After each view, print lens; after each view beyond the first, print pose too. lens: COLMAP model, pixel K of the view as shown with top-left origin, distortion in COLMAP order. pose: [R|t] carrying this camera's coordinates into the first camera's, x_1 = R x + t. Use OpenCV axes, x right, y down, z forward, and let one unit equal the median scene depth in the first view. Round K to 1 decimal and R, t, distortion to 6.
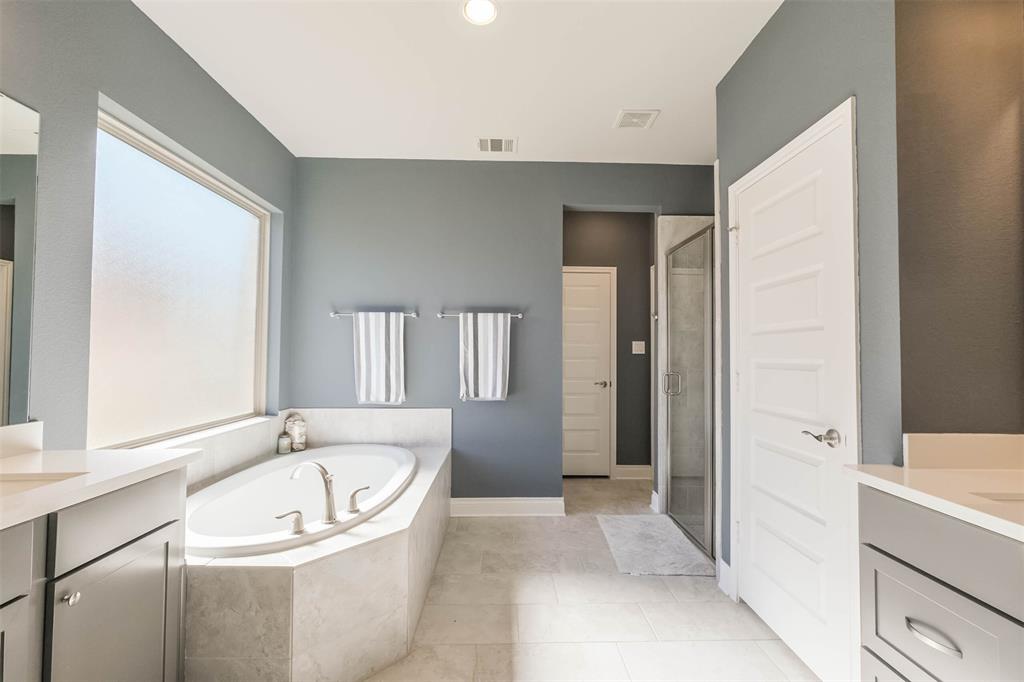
lens RADIAL K [[447.3, 0, 512.0], [0, 447.3, 341.0], [0, 0, 1]] dist [-0.001761, 0.000450]
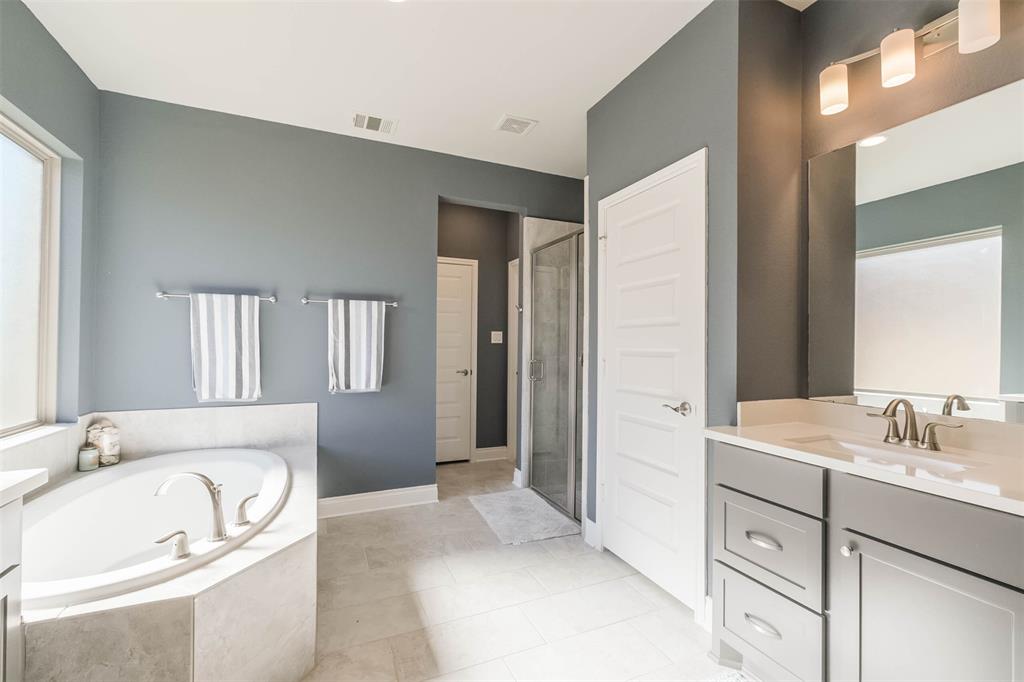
lens RADIAL K [[447.3, 0, 512.0], [0, 447.3, 341.0], [0, 0, 1]] dist [-0.001761, 0.000450]
pose [[0.923174, 0.003346, 0.384367, -0.125291], [-0.012680, 0.999683, 0.021753, -0.001063], [-0.384172, -0.024955, 0.922924, -0.000541]]
